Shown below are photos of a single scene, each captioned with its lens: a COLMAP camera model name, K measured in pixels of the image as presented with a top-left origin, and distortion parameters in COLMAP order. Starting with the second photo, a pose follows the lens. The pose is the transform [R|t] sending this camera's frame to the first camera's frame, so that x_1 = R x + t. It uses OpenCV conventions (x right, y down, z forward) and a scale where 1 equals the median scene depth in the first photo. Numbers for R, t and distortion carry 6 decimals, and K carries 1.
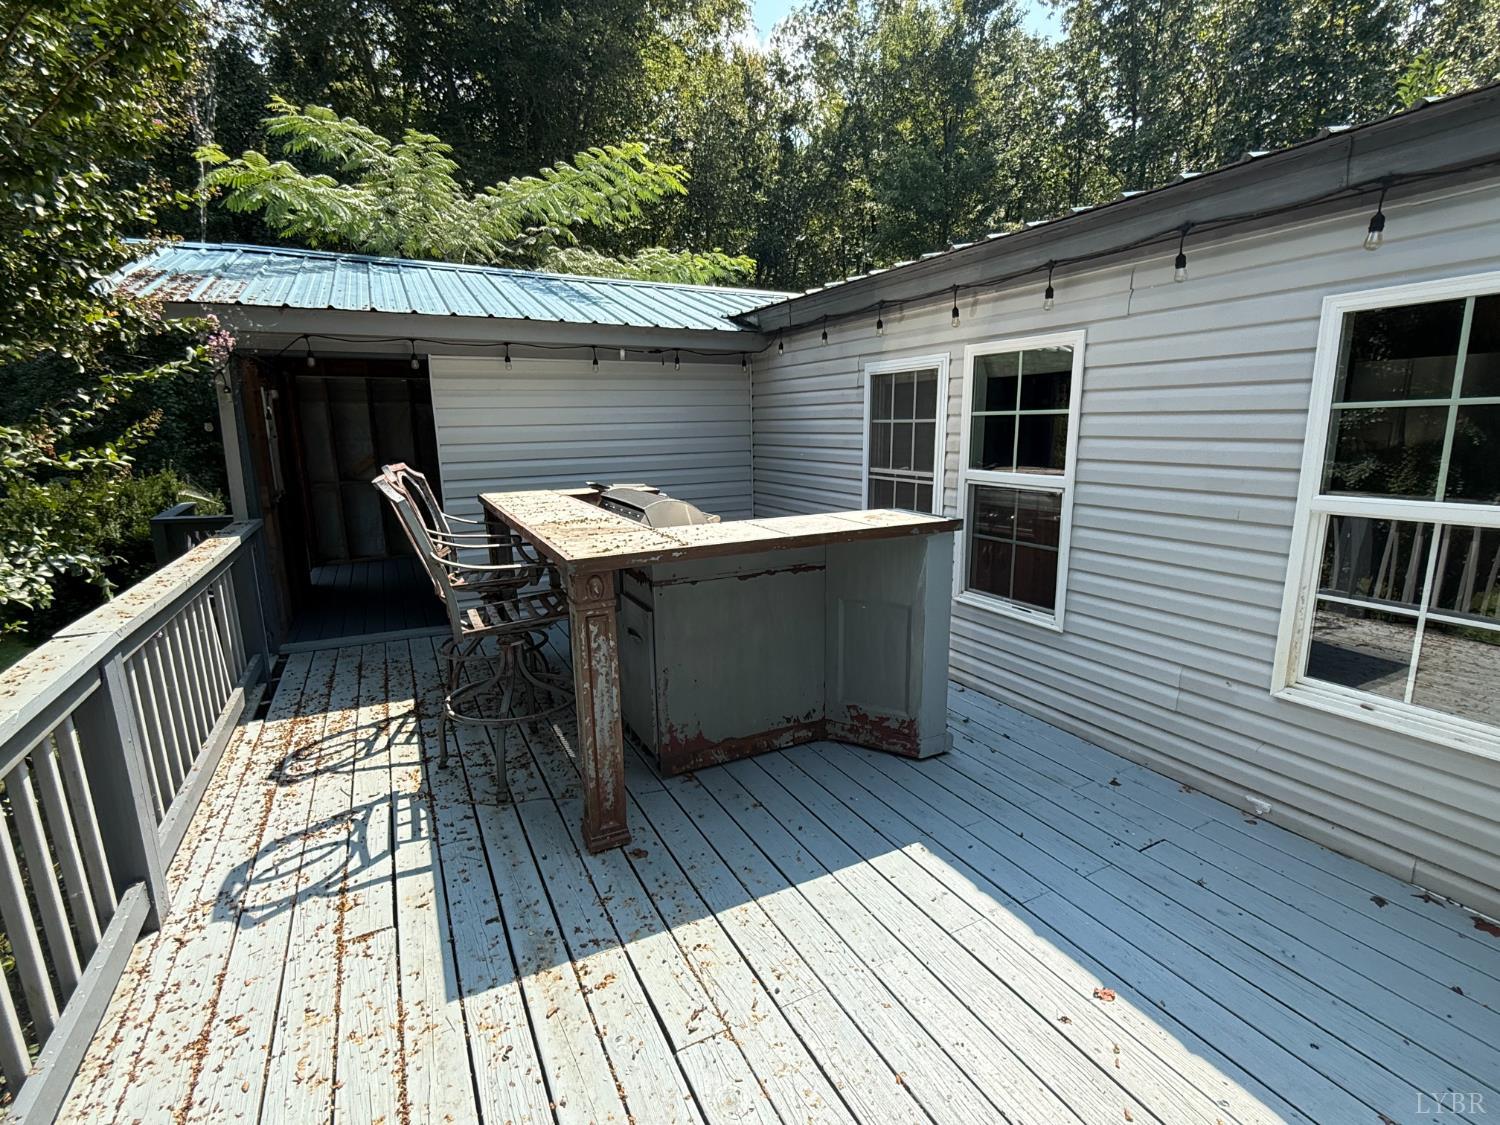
lens RADIAL K [[704.2, 0, 752.1], [0, 704.2, 569.2], [0, 0, 1]] dist [-0.003811, 0.000939]
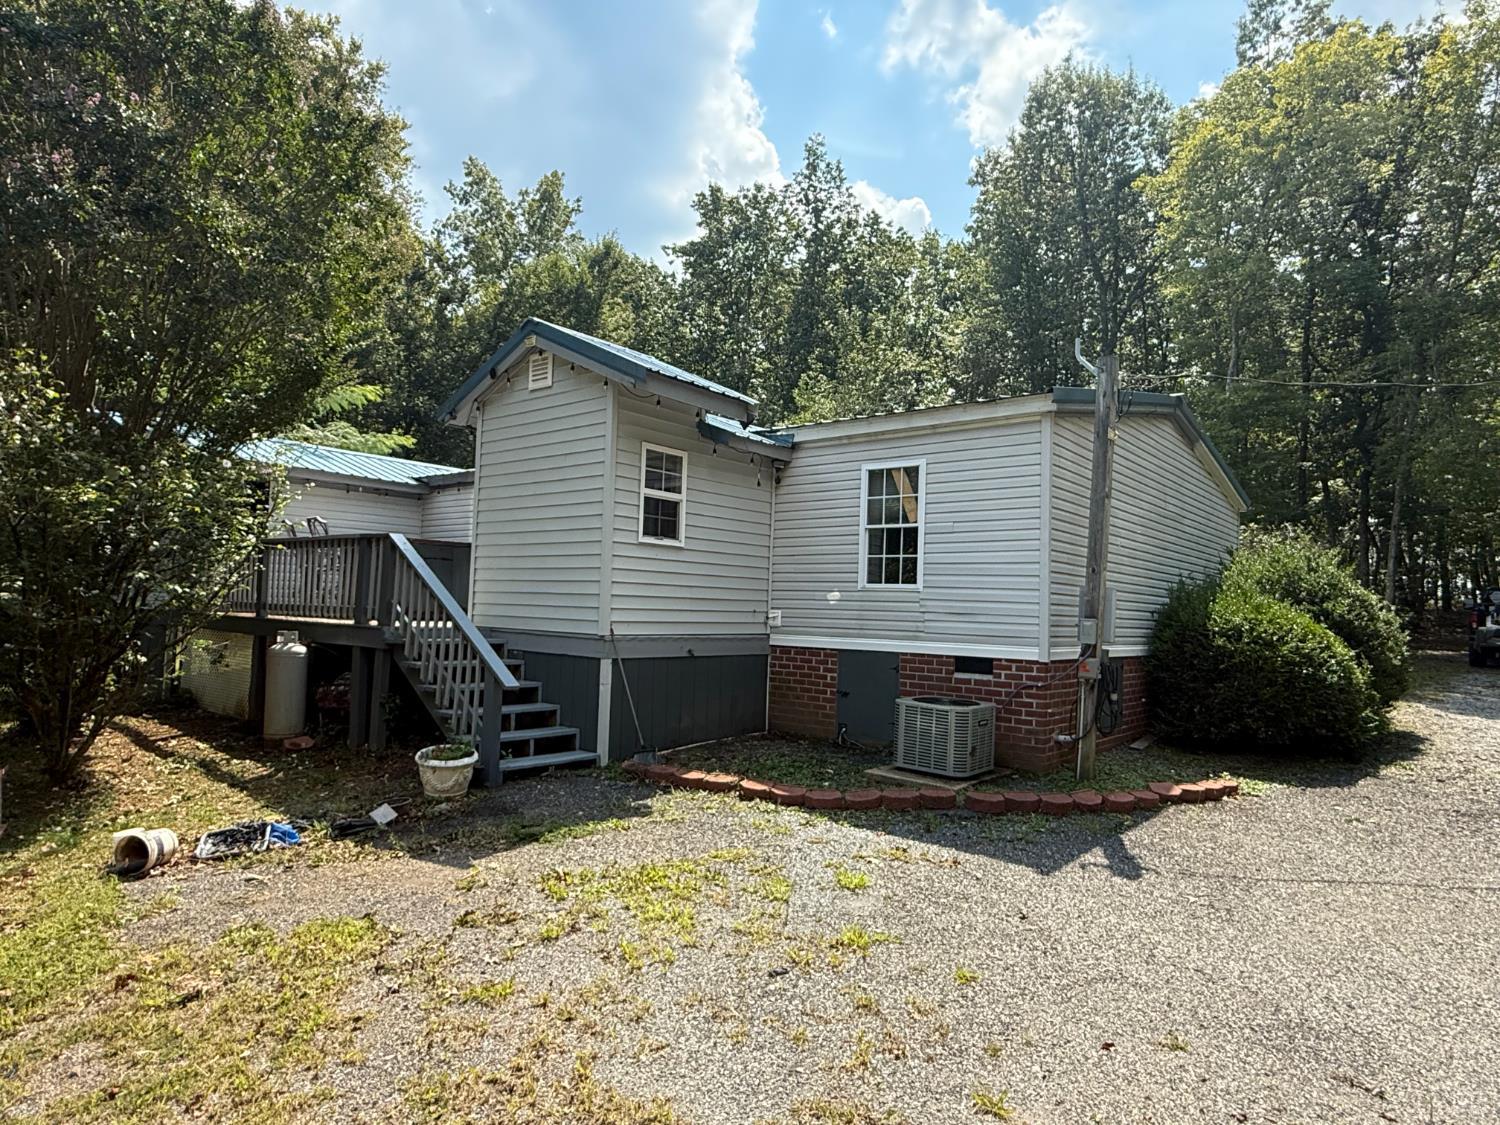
lens RADIAL K [[883.3, 0, 748.8], [0, 883.3, 561.9], [0, 0, 1]] dist [-0.001927, -0.000120]
pose [[0.919161, 0.064400, 0.388582, -0.122982], [0.033992, 0.969893, -0.241147, 0.566495], [-0.392413, 0.234861, 0.889299, -1.714302]]
